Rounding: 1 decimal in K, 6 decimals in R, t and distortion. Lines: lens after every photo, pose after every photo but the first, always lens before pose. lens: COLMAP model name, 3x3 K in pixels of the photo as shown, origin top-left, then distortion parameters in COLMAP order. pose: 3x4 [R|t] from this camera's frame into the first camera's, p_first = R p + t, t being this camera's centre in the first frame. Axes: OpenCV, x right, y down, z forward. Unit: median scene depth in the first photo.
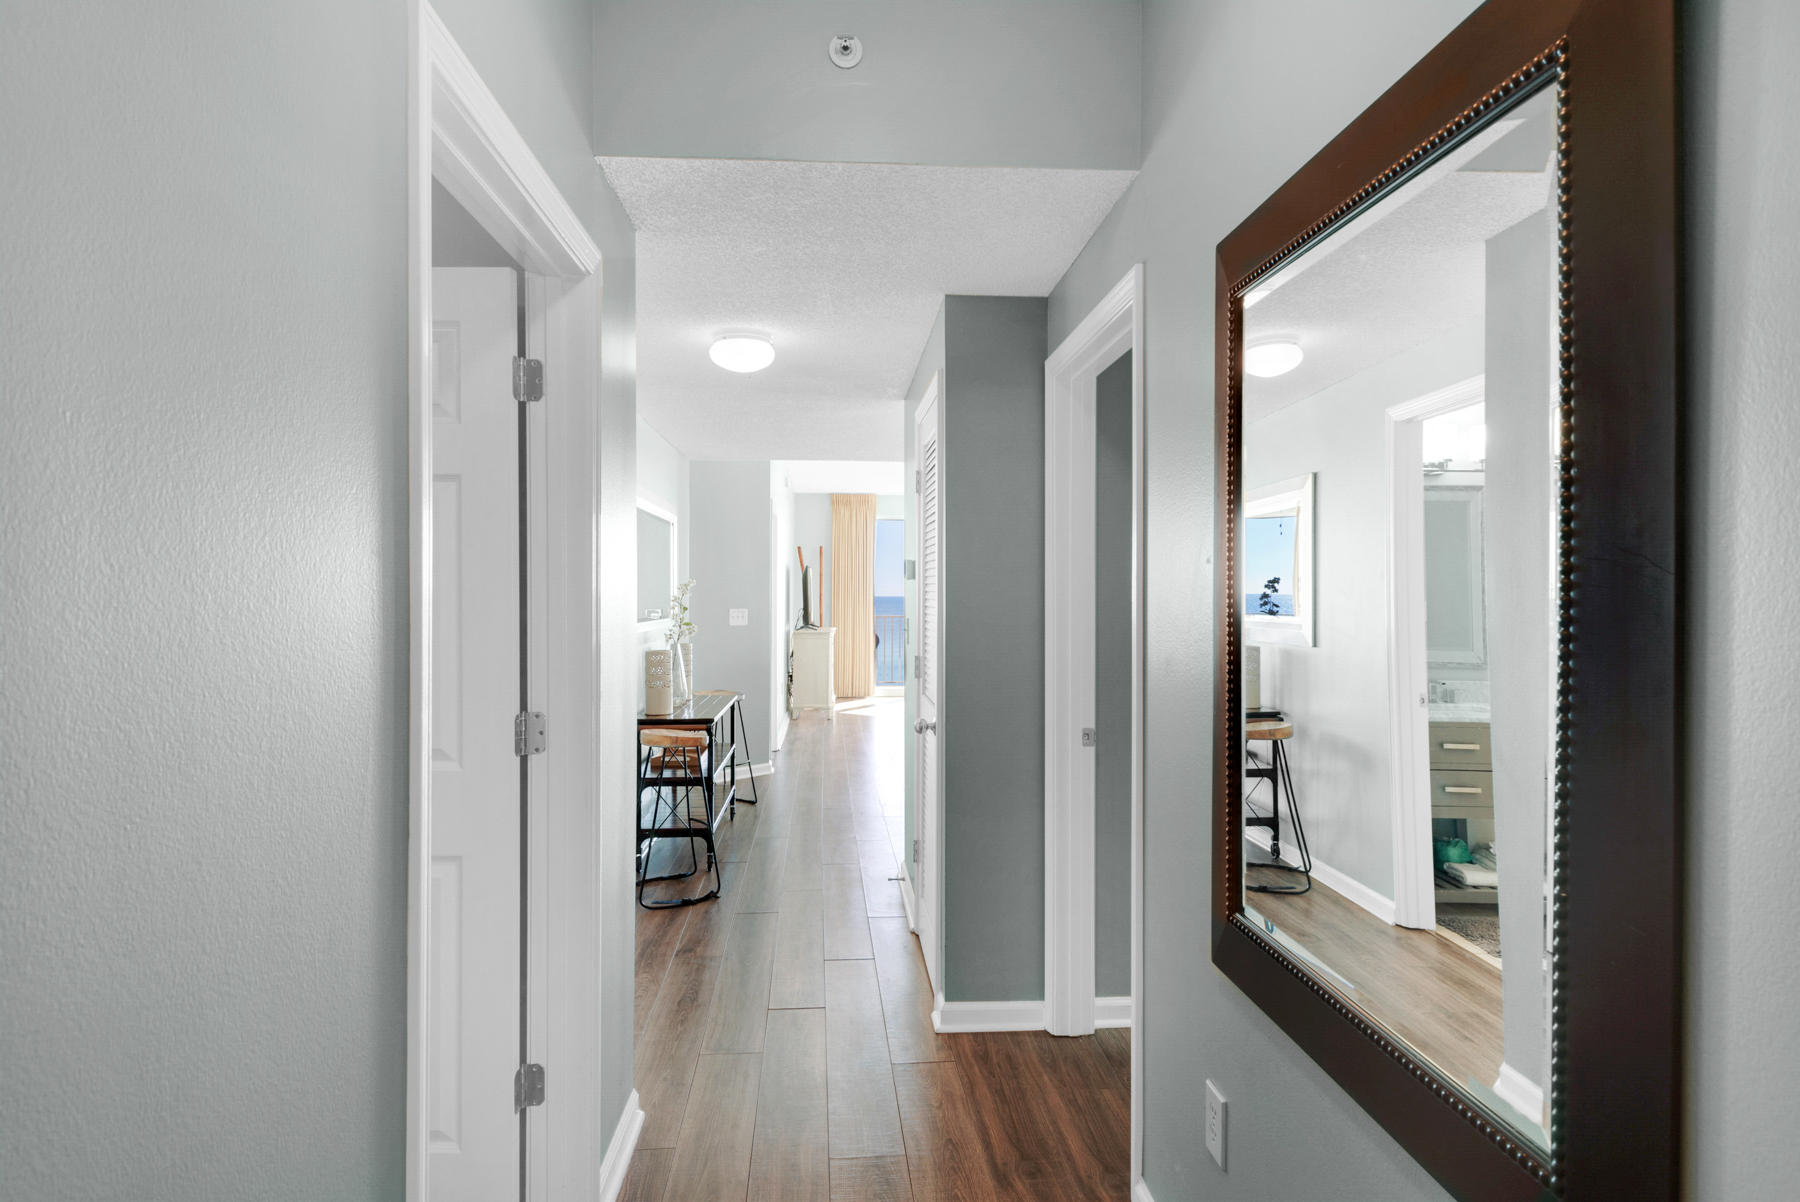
lens RADIAL K [[1061.7, 0, 900.0], [0, 1061.7, 601.0], [0, 0, 1]] dist [0.000055, -0.000007]
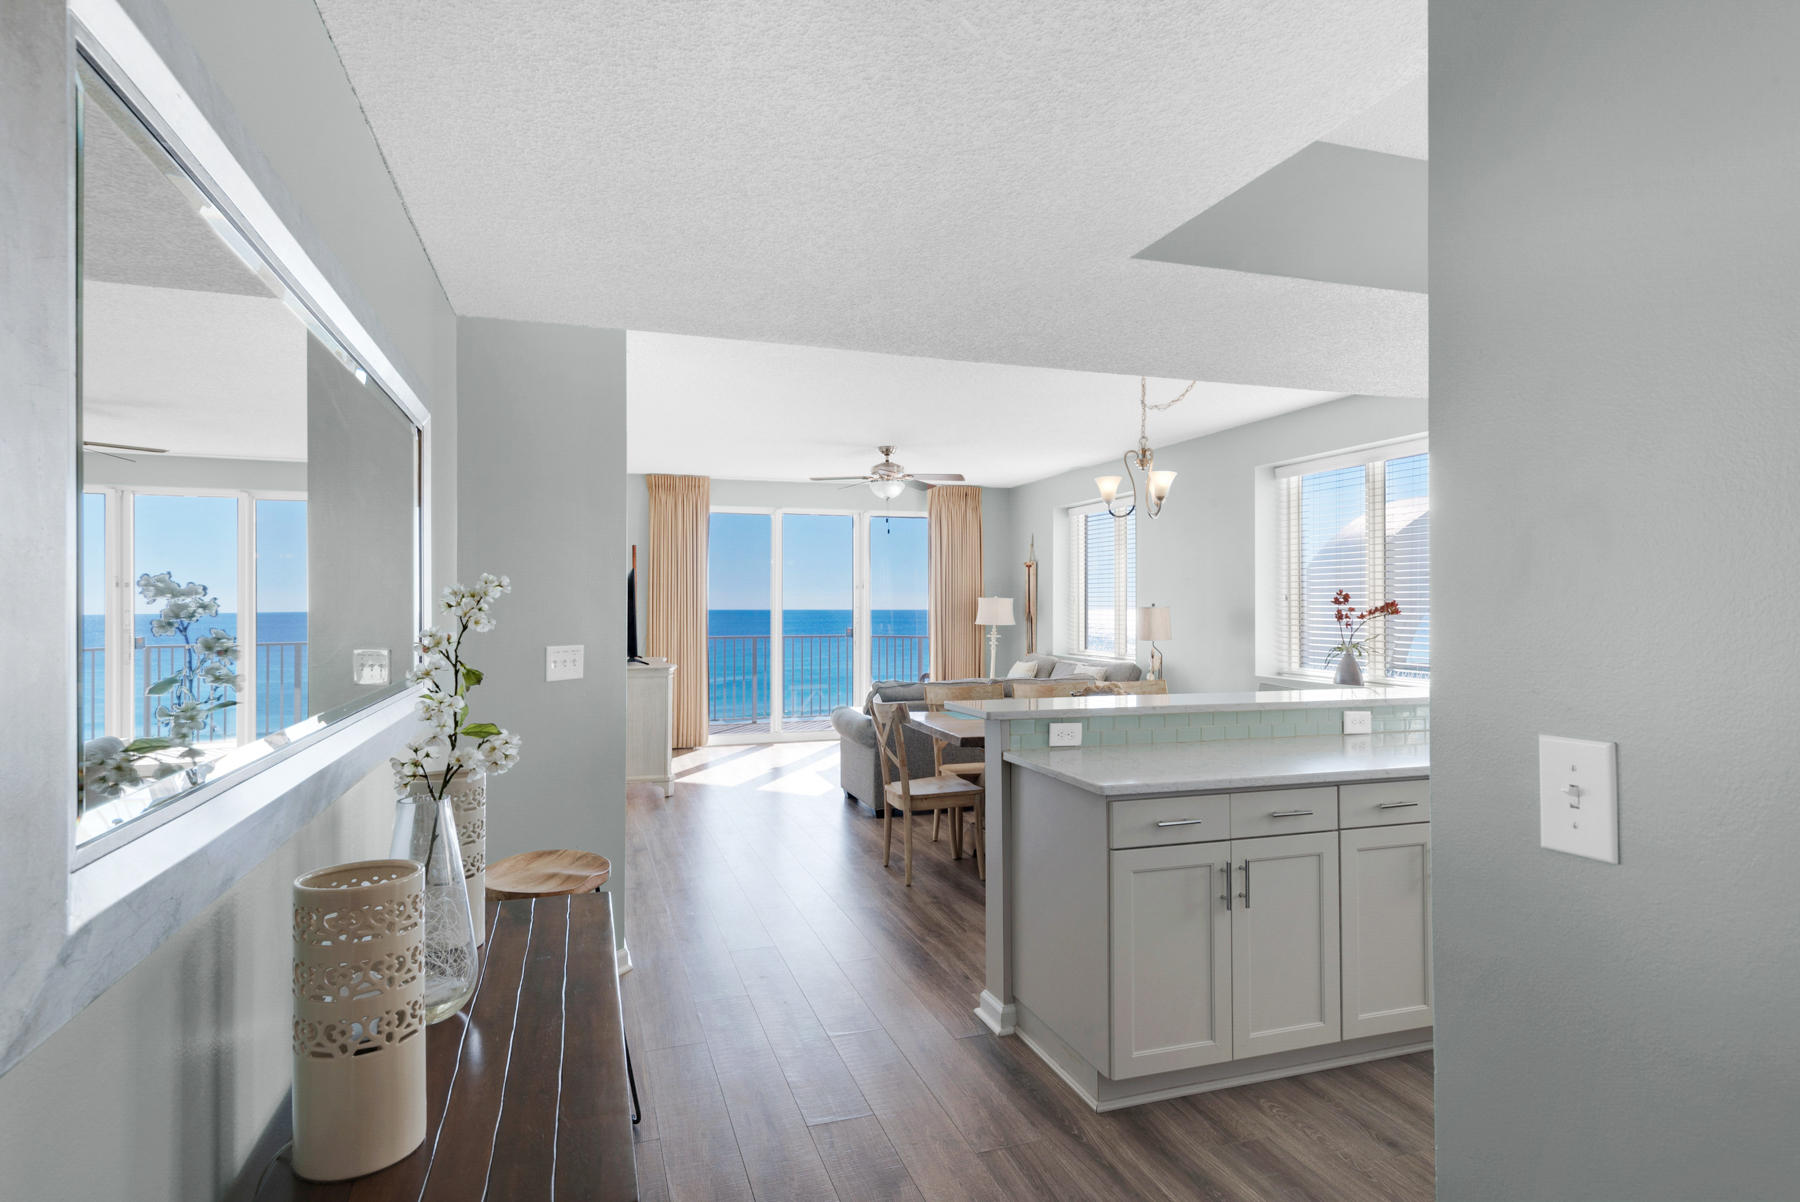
lens RADIAL K [[959.3, 0, 900.0], [0, 959.3, 601.0], [0, 0, 1]] dist [0.036995, 0.000051]
pose [[0.966137, 0.001743, 0.258024, -0.080505], [0.001657, 0.999915, -0.012957, -0.004640], [-0.258024, 0.012946, 0.966052, 0.365836]]
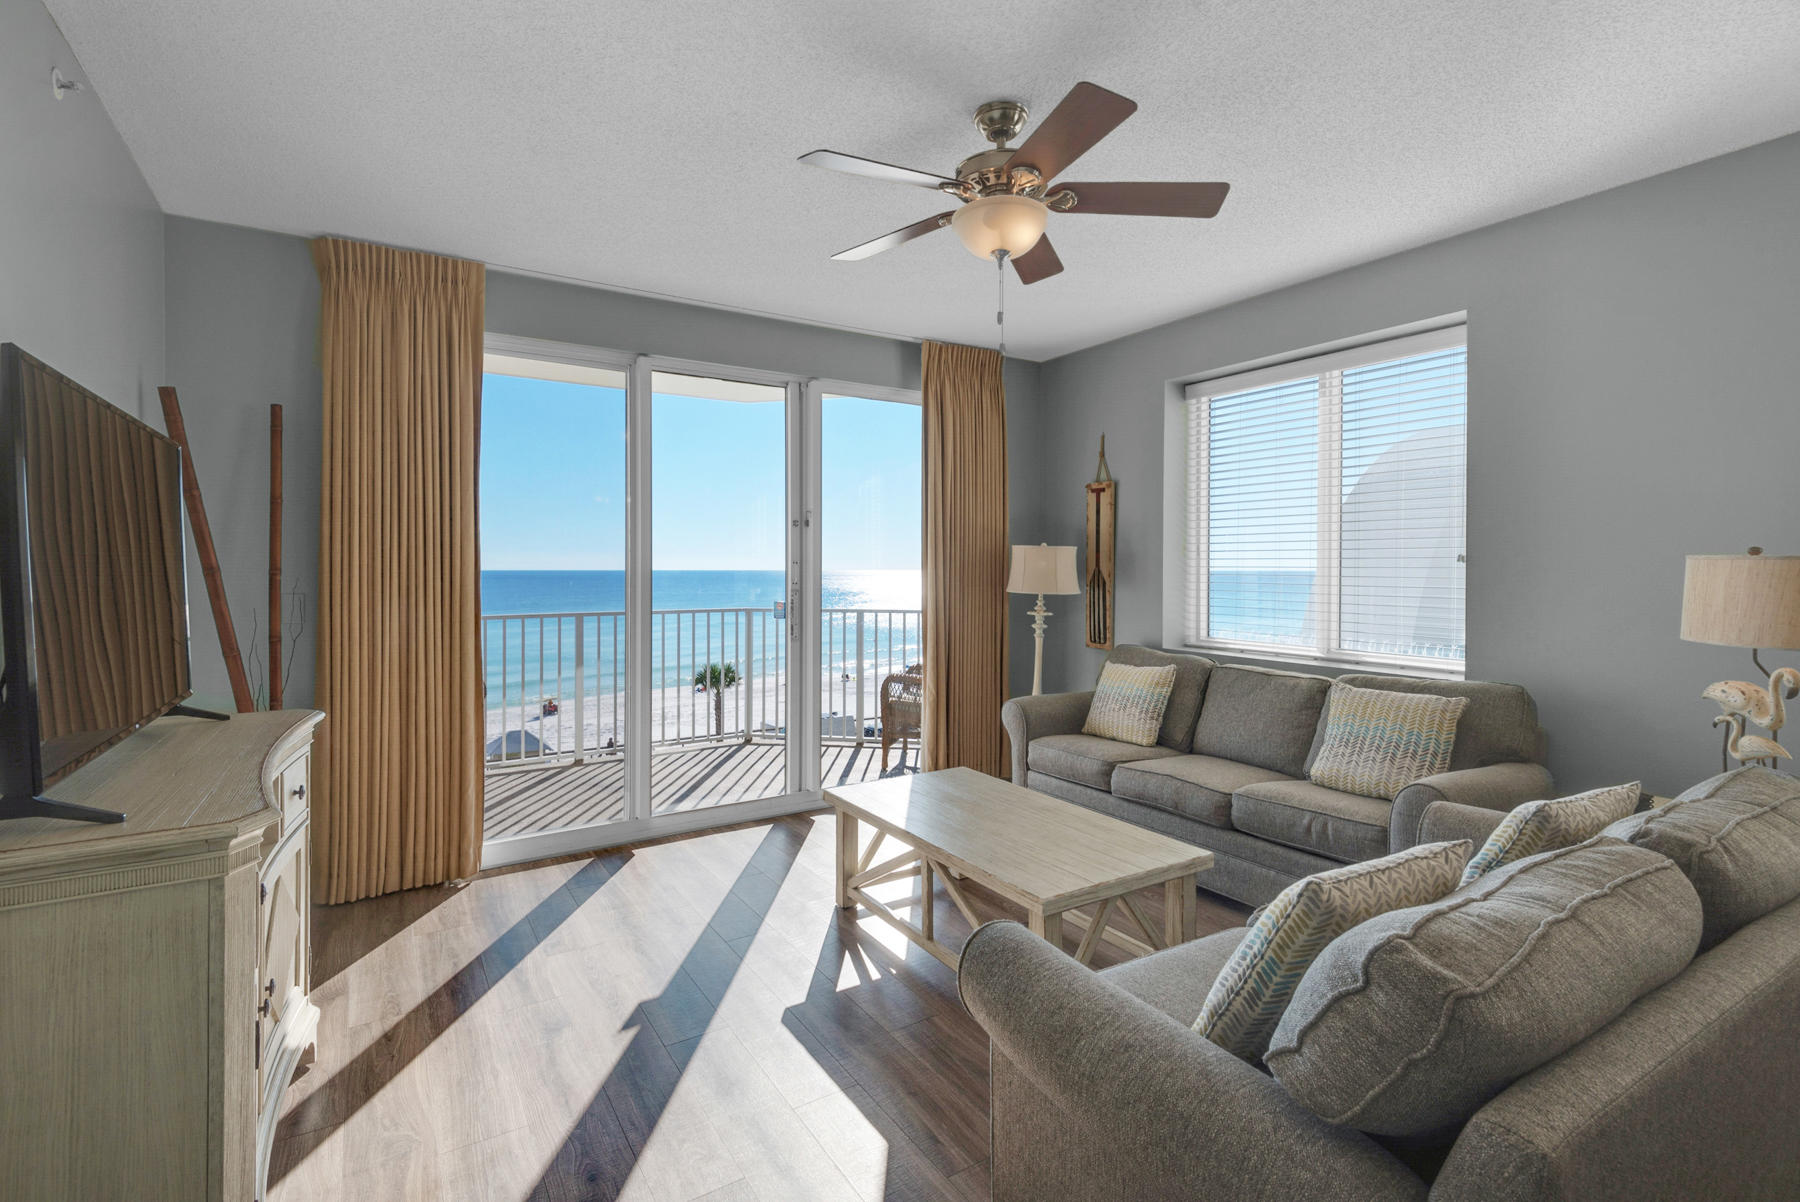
lens RADIAL K [[837.1, 0, 899.8], [0, 837.1, 582.8], [0, 0, 1]] dist [0.029891, -0.000468]
pose [[0.879592, -0.009870, 0.475626, -0.038816], [0.004026, 0.999903, 0.013305, -0.005702], [-0.475711, -0.009788, 0.879547, 0.844474]]
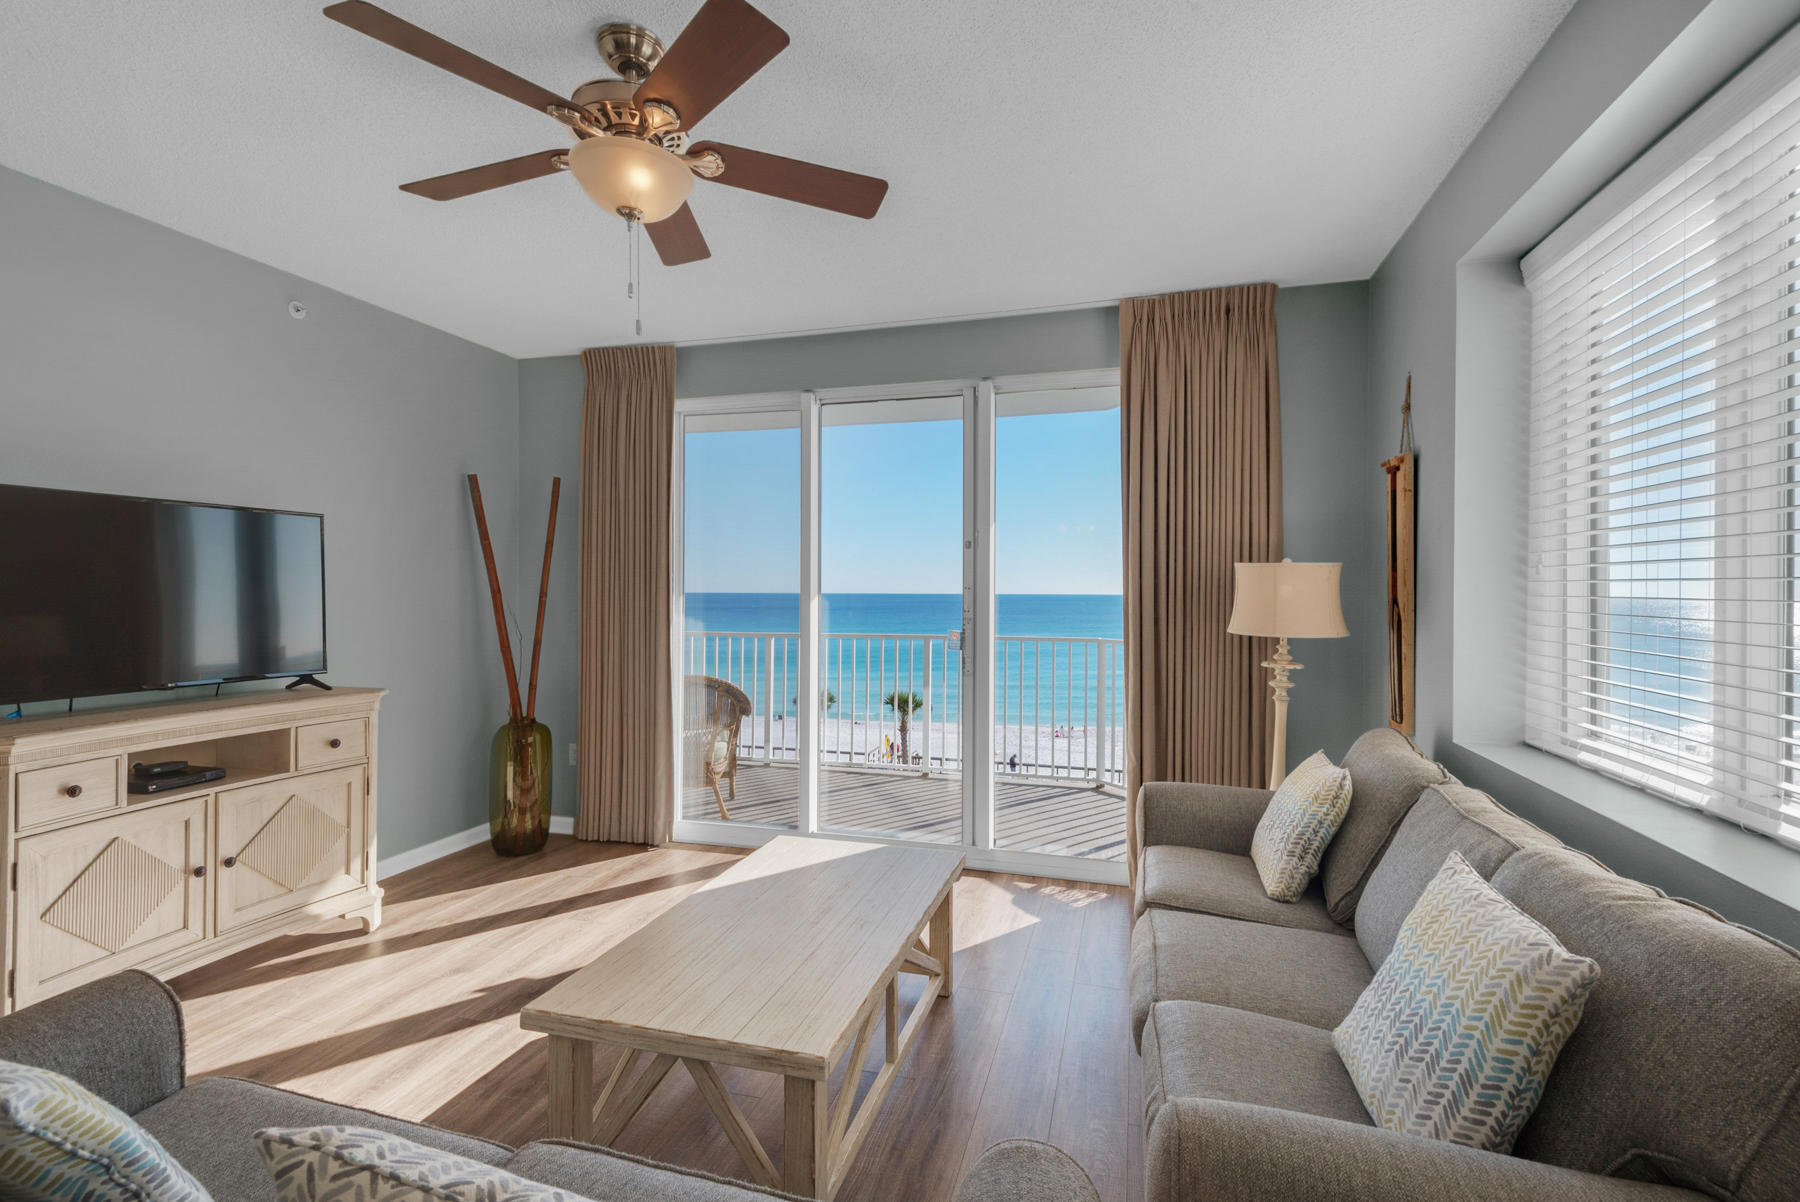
lens RADIAL K [[837.1, 0, 899.8], [0, 837.1, 582.8], [0, 0, 1]] dist [0.029891, -0.000468]
pose [[0.940628, 0.001854, -0.339433, 0.201093], [-0.006622, 0.999895, -0.012890, -0.007559], [0.339373, 0.014372, 0.940542, 0.871665]]
